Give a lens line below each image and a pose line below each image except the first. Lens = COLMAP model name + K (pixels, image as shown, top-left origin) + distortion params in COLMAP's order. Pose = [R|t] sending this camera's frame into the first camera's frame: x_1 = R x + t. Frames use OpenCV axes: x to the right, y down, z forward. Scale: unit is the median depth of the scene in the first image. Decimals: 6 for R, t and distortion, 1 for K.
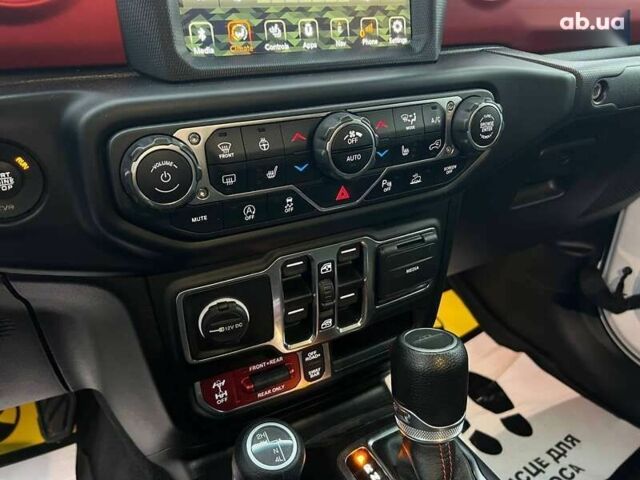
lens RADIAL K [[488.4, 0, 321.1], [0, 488.4, 237.2], [0, 0, 1]] dist [0.064275, -0.075134]
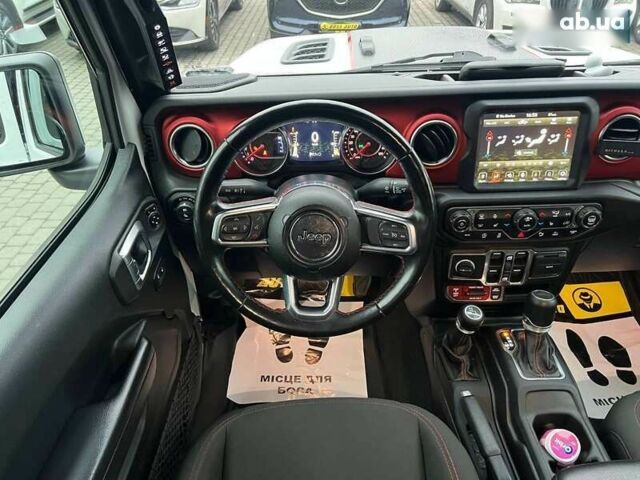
lens RADIAL K [[488.4, 0, 321.1], [0, 488.4, 237.2], [0, 0, 1]] dist [0.064275, -0.075134]
pose [[0.890109, 0.237785, -0.388799, 0.118706], [-0.180228, 0.967214, 0.178926, -0.354770], [0.418598, -0.089191, 0.903781, -1.882209]]
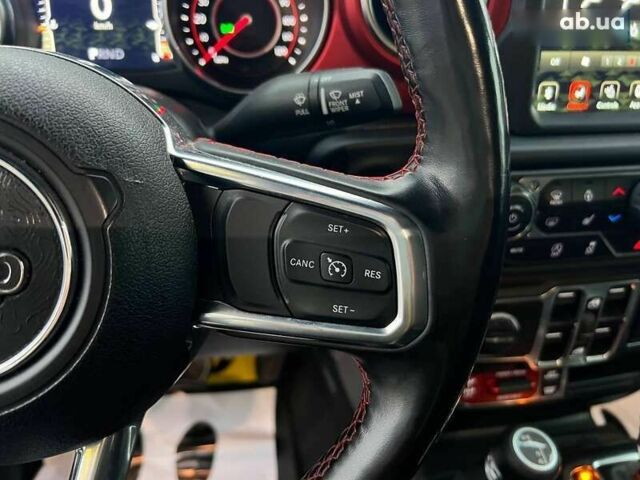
lens RADIAL K [[495.7, 0, 319.1], [0, 495.7, 248.9], [0, 0, 1]] dist [0.045860, -0.078607]
pose [[0.950749, 0.171830, -0.257976, -0.335351], [-0.155693, 0.984405, 0.081891, -0.055551], [0.268024, -0.037693, 0.962675, -0.243498]]
